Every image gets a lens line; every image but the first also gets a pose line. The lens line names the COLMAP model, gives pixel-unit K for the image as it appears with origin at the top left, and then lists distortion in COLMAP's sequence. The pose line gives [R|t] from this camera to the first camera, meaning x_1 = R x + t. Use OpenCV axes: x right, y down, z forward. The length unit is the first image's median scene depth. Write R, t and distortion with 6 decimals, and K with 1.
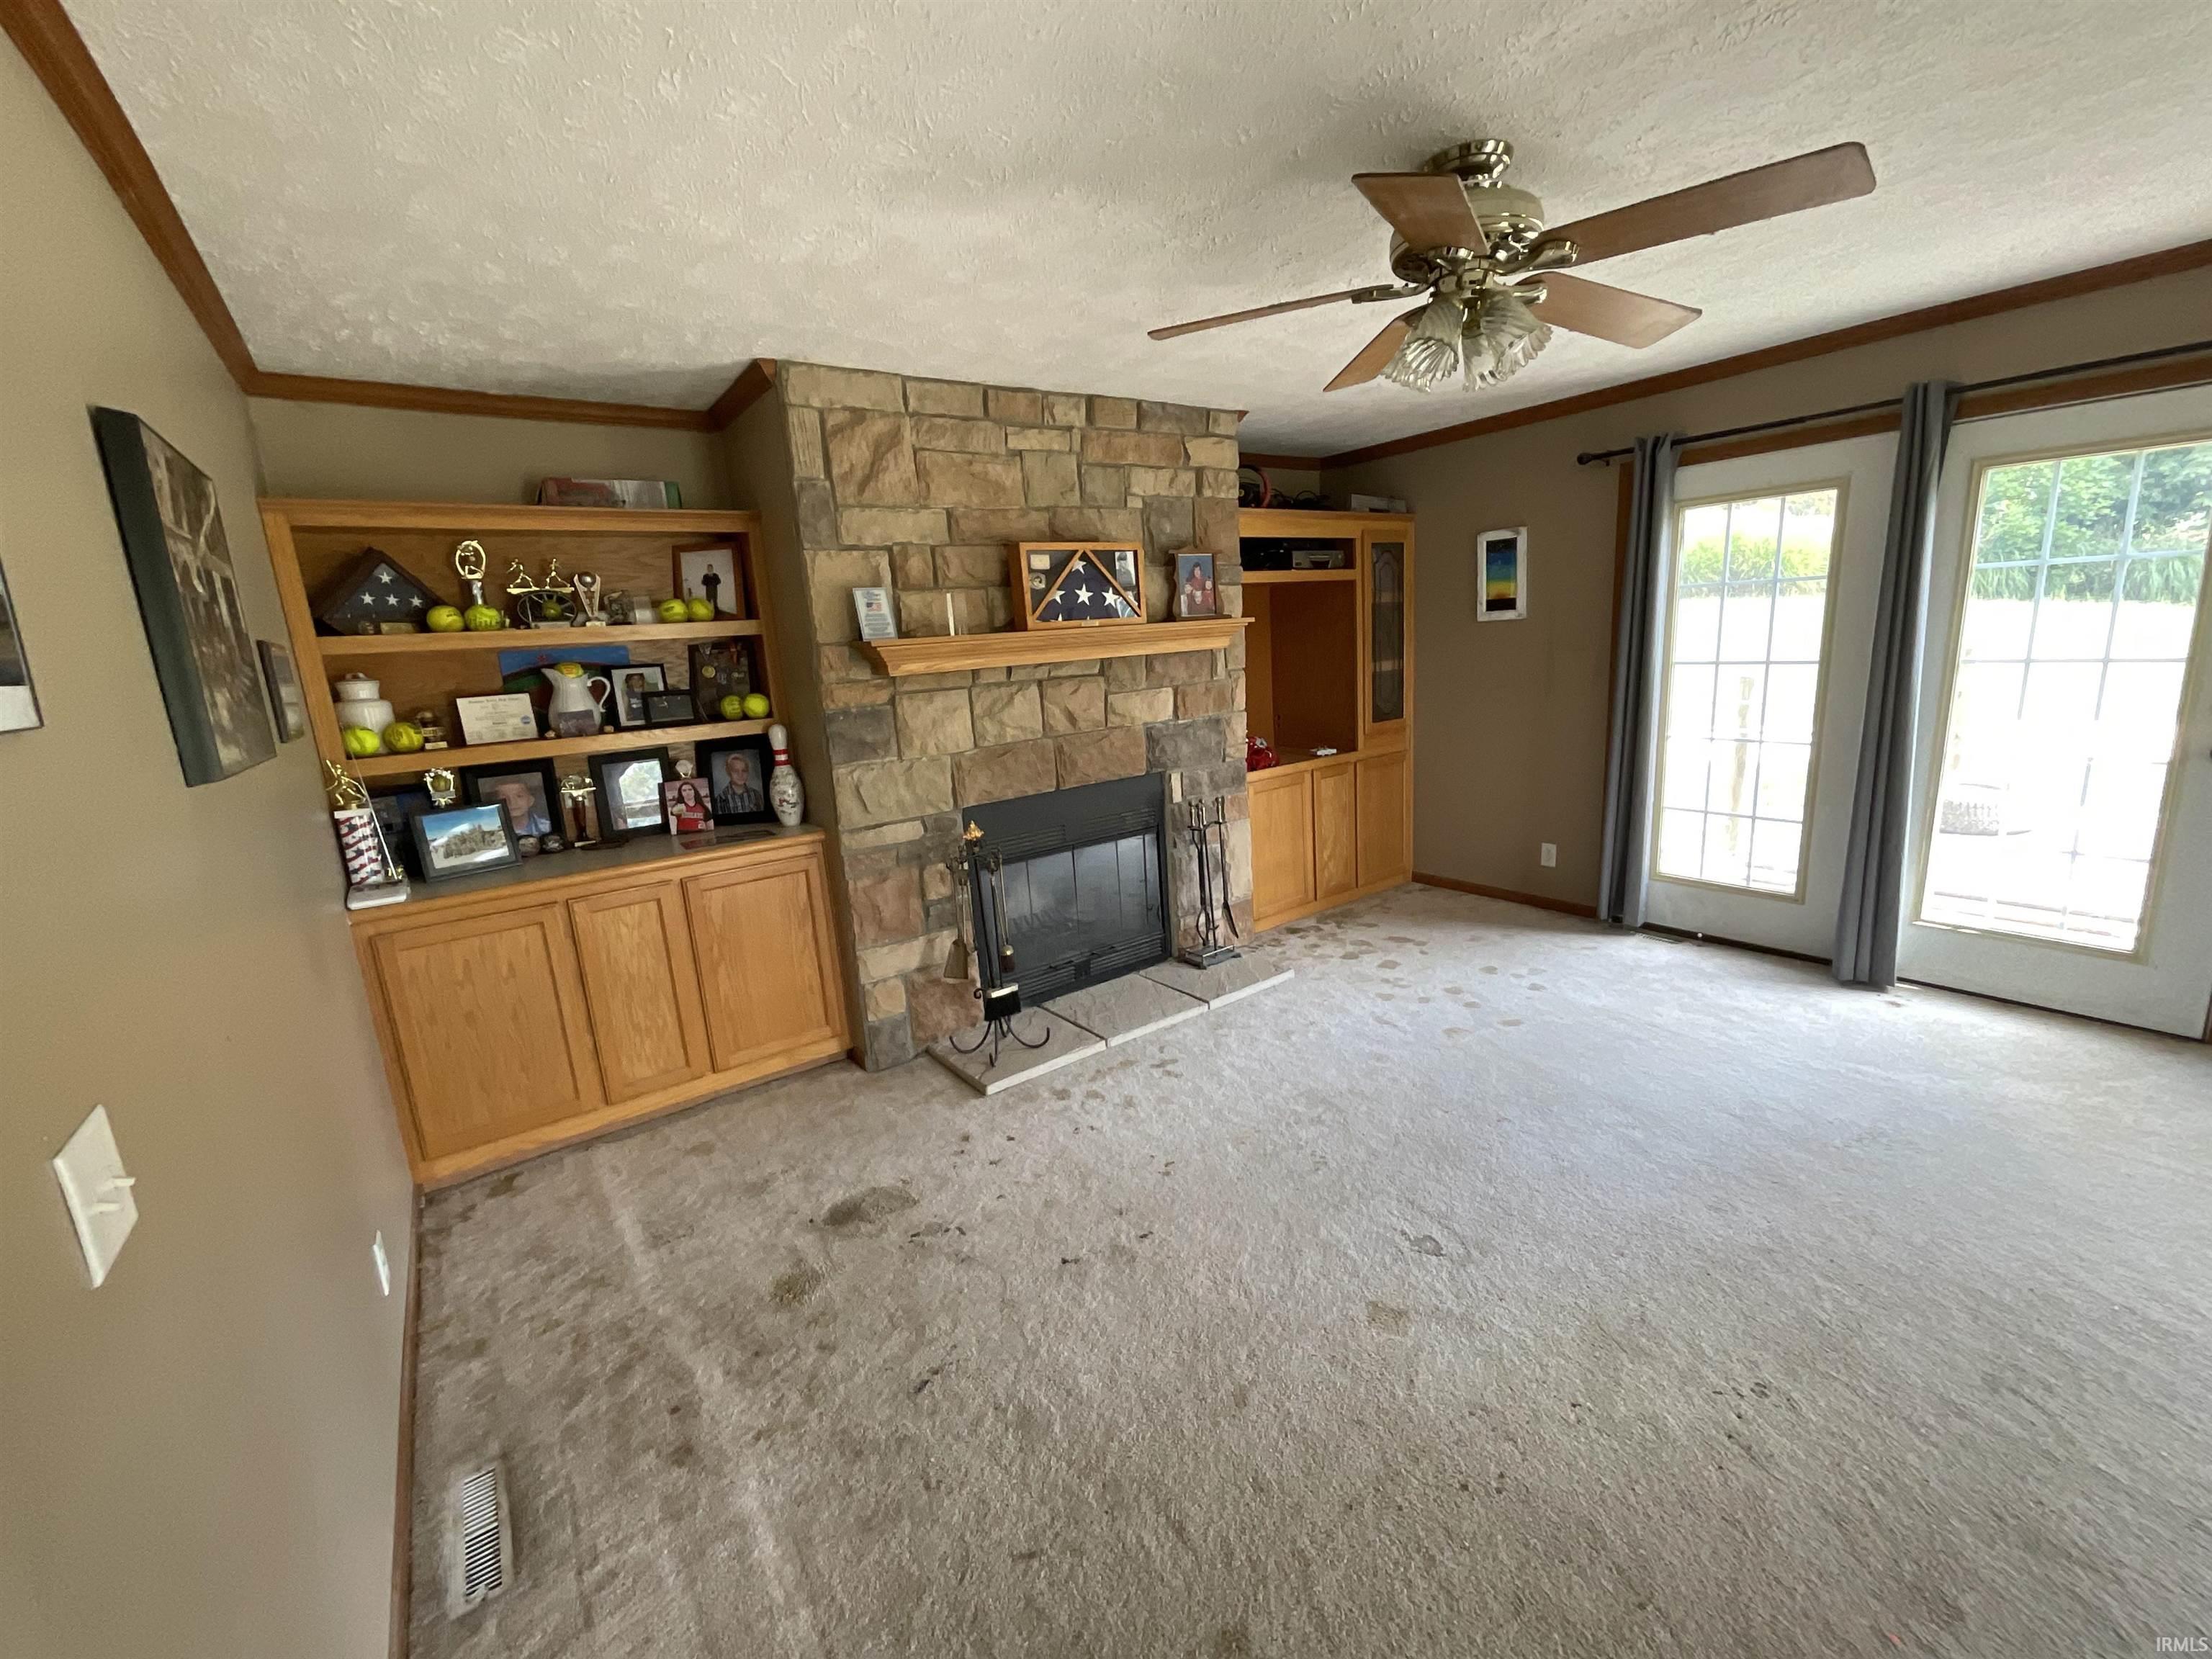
lens RADIAL K [[907.5, 0, 1115.8], [0, 907.5, 829.3], [0, 0, 1]] dist [-0.009108, 0.005247]
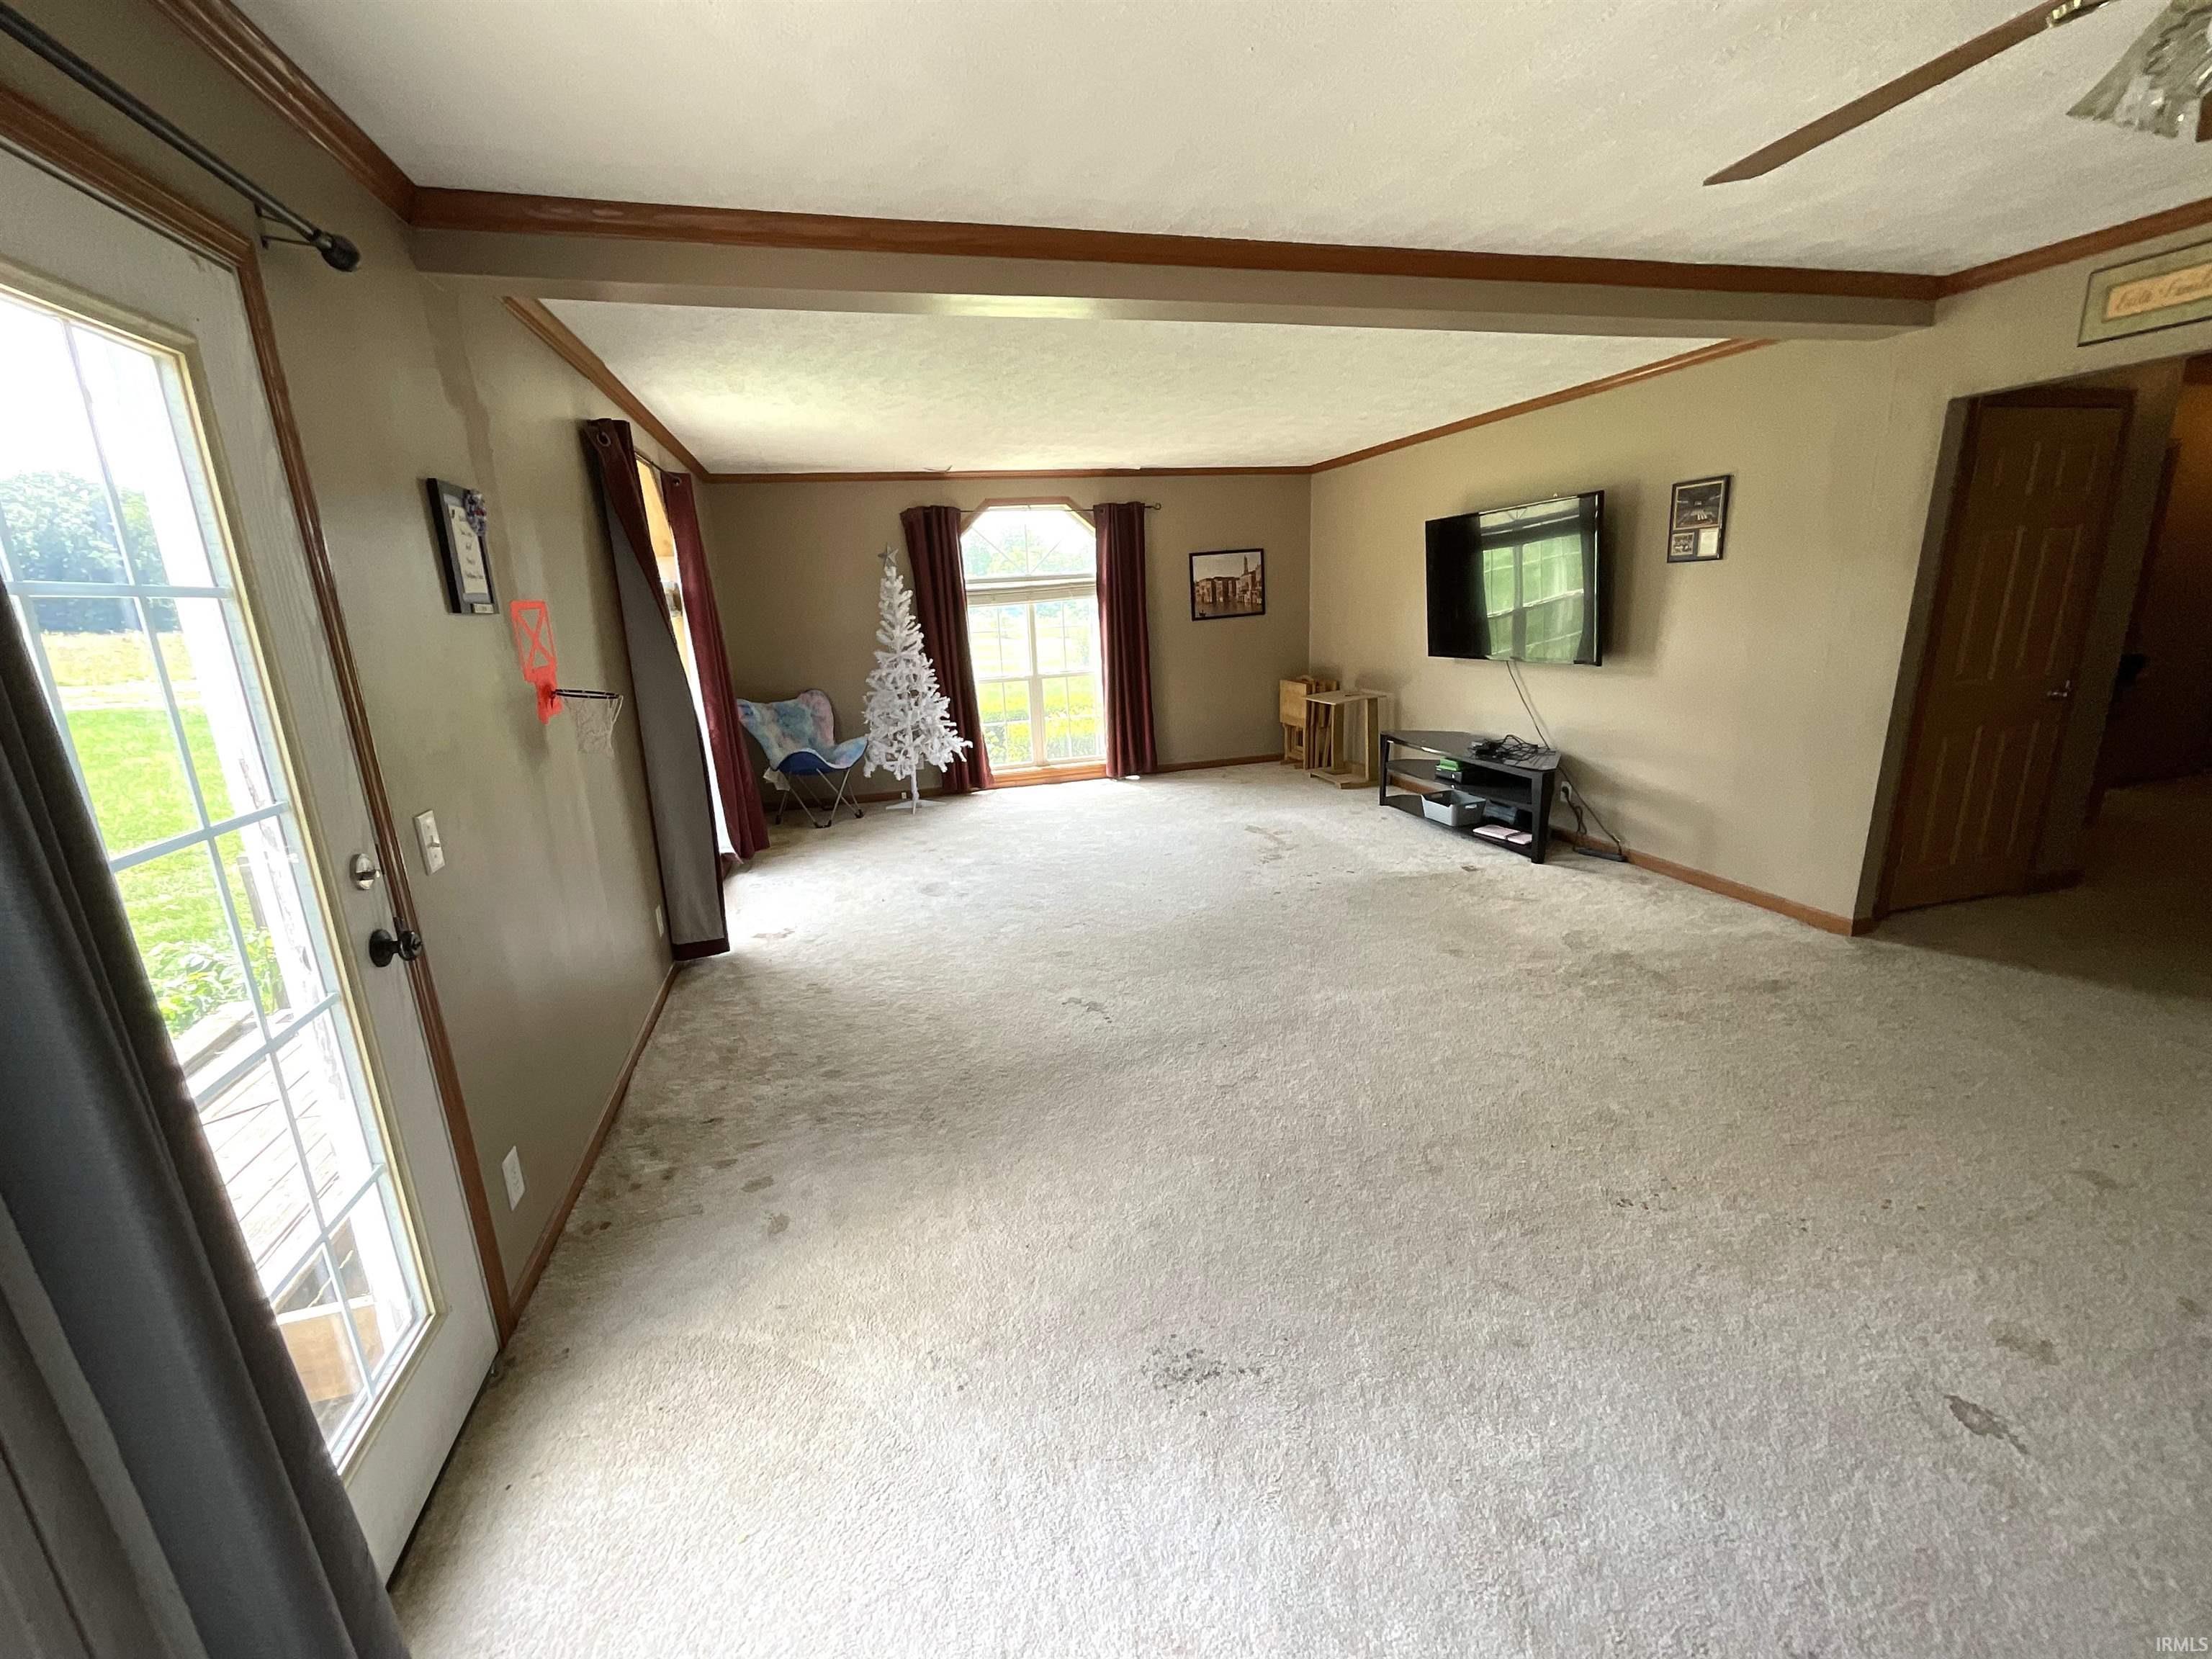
lens RADIAL K [[907.5, 0, 1114.2], [0, 907.5, 831.3], [0, 0, 1]] dist [-0.009108, 0.005247]
pose [[-0.932070, 0.010688, 0.362120, 0.404038], [0.170950, 0.894257, 0.413619, -0.209241], [-0.319408, 0.447427, -0.835337, 0.893180]]
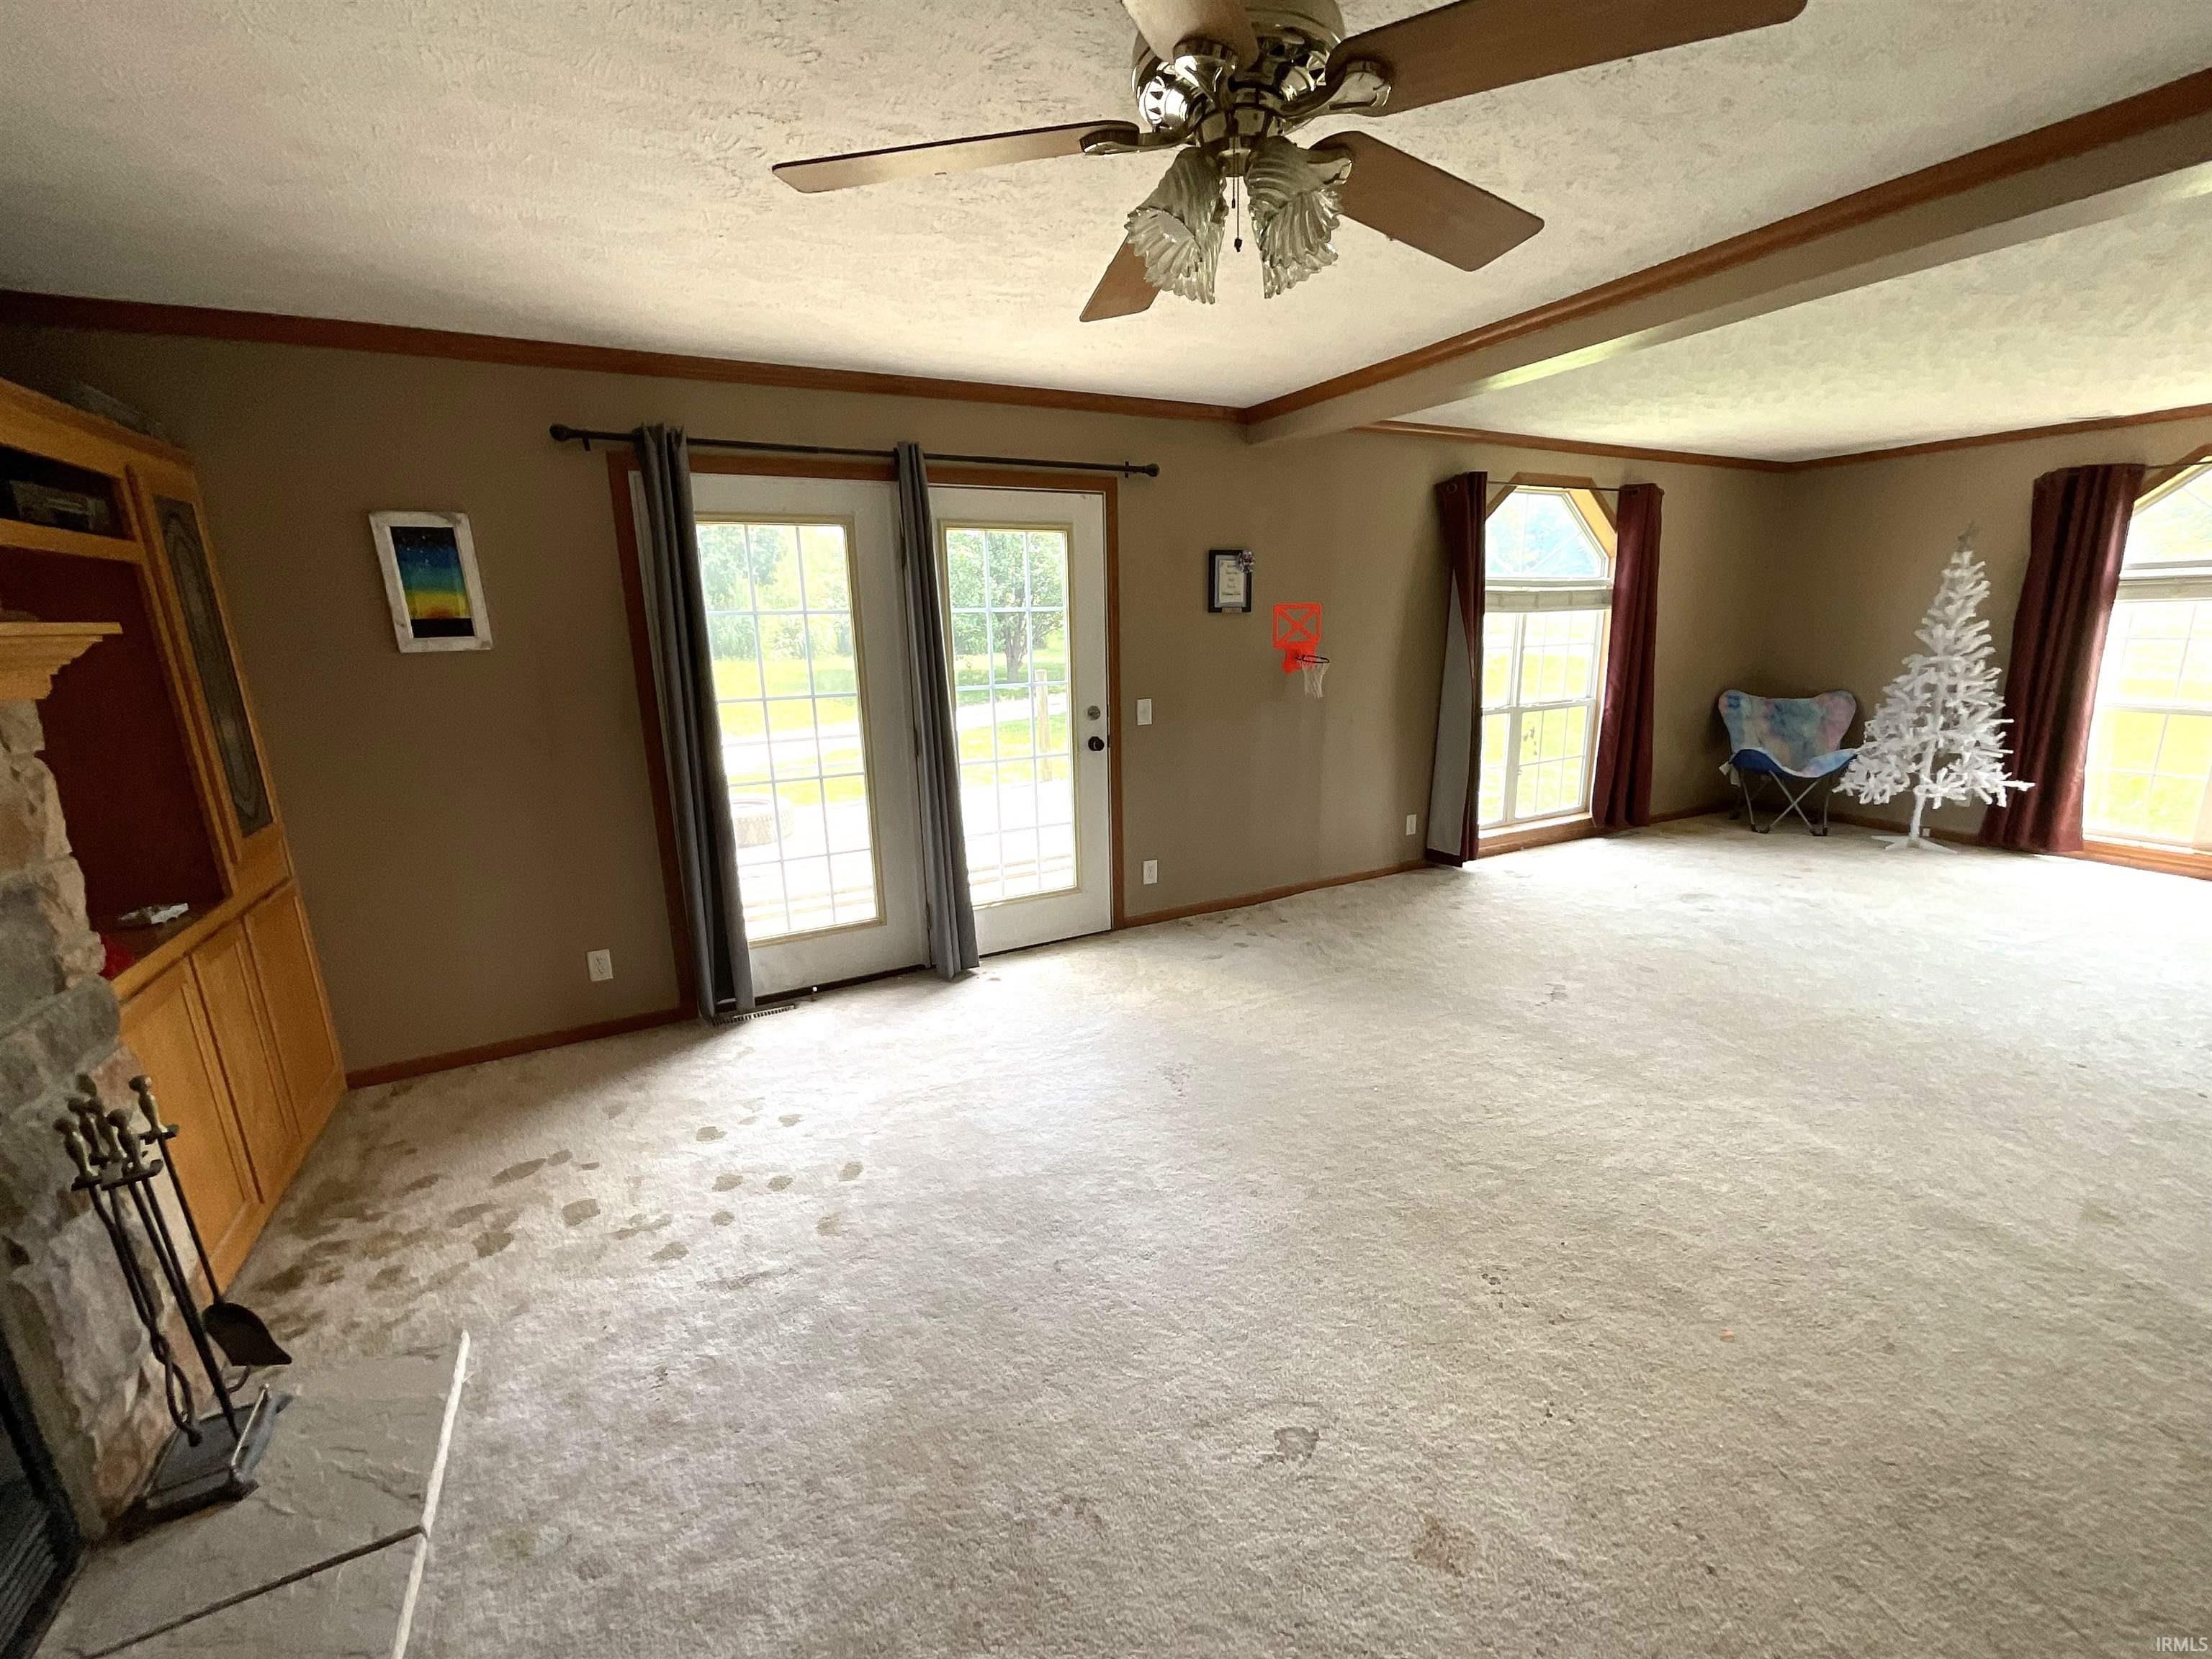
lens RADIAL K [[907.5, 0, 1104.7], [0, 907.5, 829.1], [0, 0, 1]] dist [-0.009108, 0.005247]
pose [[0.154811, -0.167933, 0.973567, -0.184573], [0.224146, 0.965720, 0.130937, -0.095849], [-0.962181, 0.197950, 0.187145, 0.501001]]
